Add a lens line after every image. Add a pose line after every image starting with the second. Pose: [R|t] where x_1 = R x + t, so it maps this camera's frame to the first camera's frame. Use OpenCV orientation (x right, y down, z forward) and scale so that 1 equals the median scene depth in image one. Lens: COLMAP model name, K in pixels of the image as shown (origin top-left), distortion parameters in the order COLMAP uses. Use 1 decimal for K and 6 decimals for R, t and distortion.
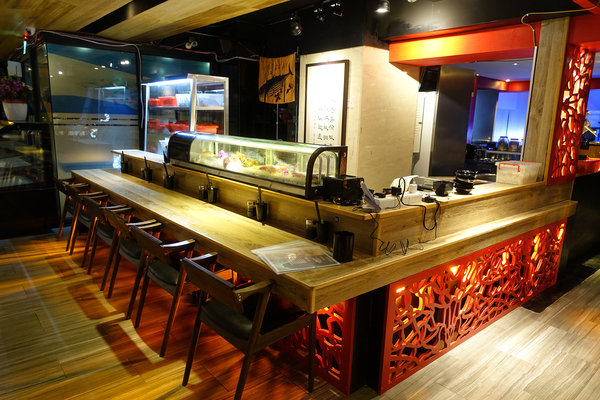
lens RADIAL K [[412.2, 0, 299.4], [0, 412.2, 200.6], [0, 0, 1]] dist [0.001626, -0.000469]
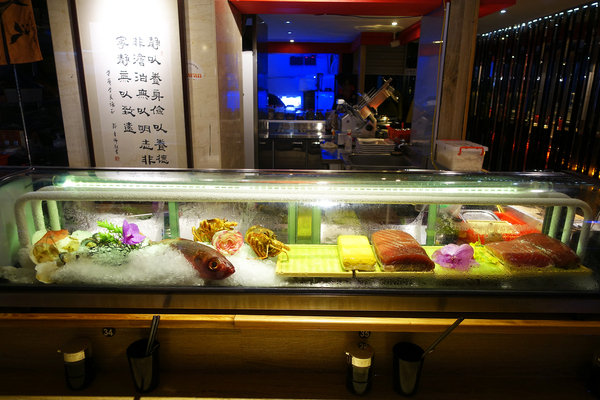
lens RADIAL K [[412.2, 0, 300.0], [0, 412.2, 198.8], [0, 0, 1]] dist [0.001626, -0.000469]
pose [[0.655717, -0.215254, 0.723672, -0.227780], [0.158559, 0.976383, 0.146752, -0.111691], [-0.738169, 0.018517, 0.674362, 0.479836]]
